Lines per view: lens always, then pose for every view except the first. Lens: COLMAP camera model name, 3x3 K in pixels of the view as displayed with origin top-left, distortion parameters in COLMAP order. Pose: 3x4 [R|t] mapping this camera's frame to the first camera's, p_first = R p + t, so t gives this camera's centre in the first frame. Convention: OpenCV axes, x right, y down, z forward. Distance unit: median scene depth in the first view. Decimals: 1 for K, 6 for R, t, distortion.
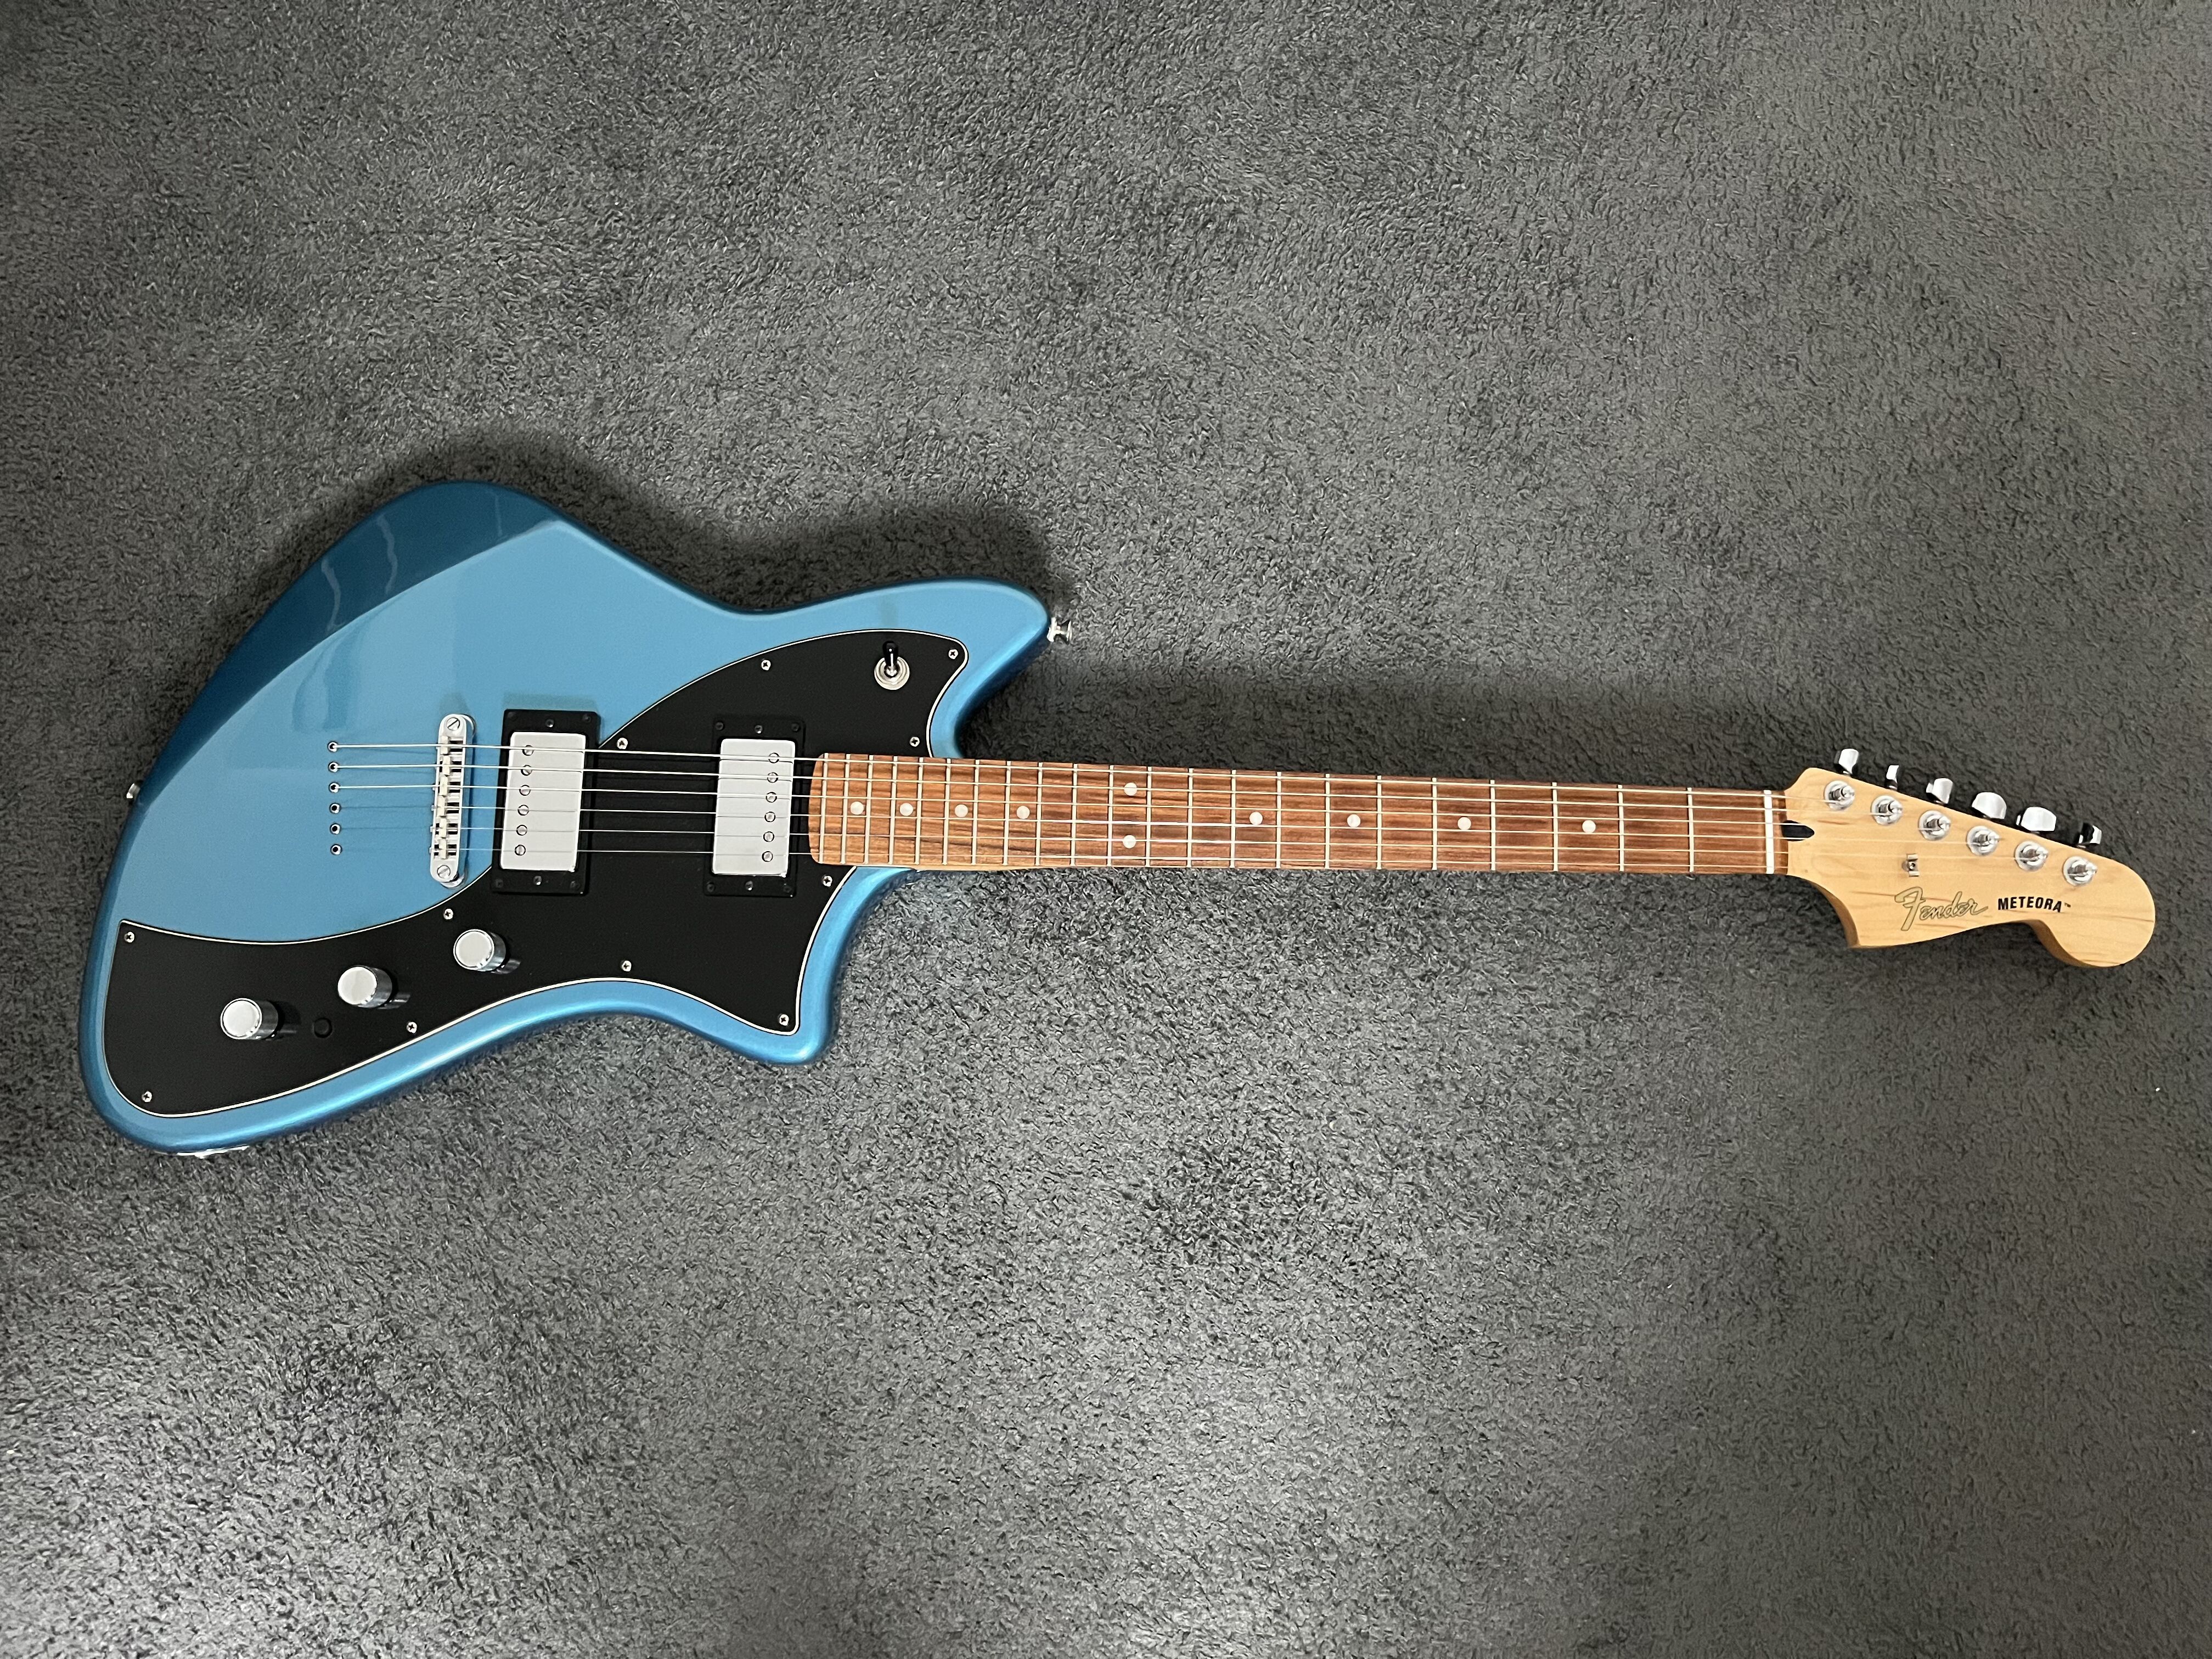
lens RADIAL K [[1669.1, 0, 1106.0], [0, 1669.1, 829.5], [0, 0, 1]] dist [0.065545, -0.097182]
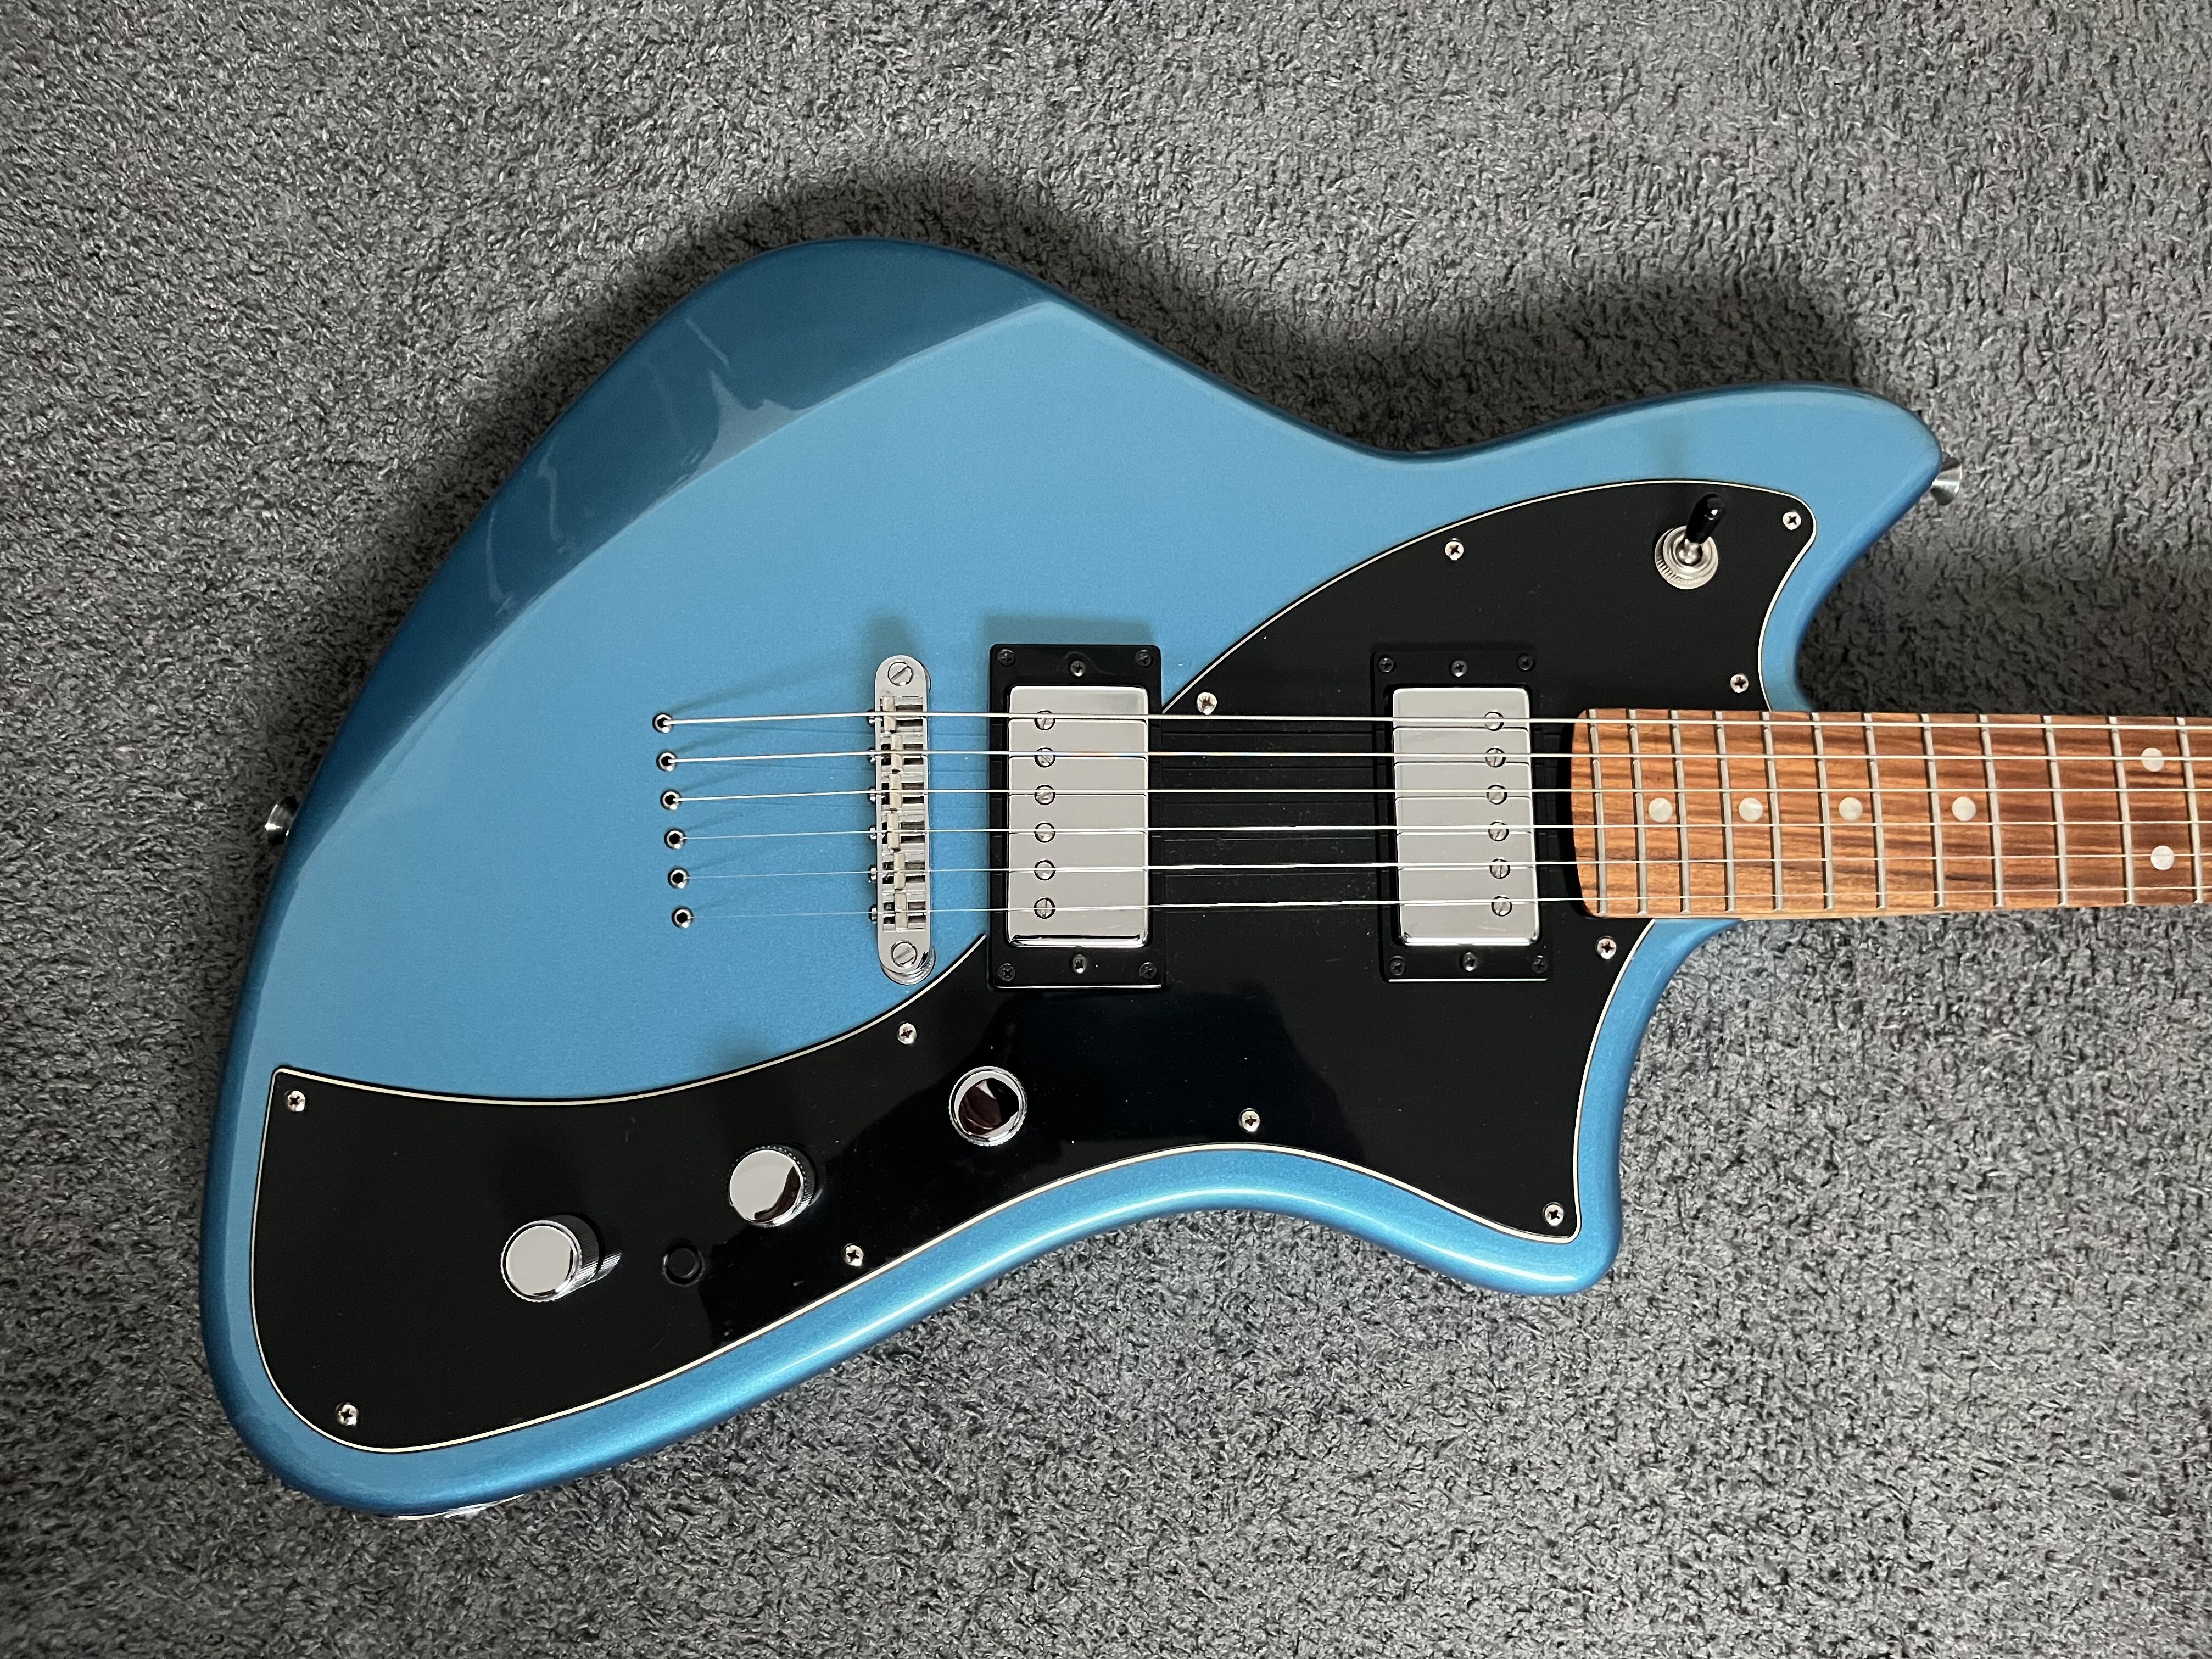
lens RADIAL K [[1705.8, 0, 1106.0], [0, 1705.8, 829.5], [0, 0, 1]] dist [0.057652, -0.103907]
pose [[0.998522, -0.029848, 0.045426, -0.342530], [0.029589, 0.999542, 0.006369, -0.014944], [-0.045595, -0.005016, 0.998947, 0.450085]]
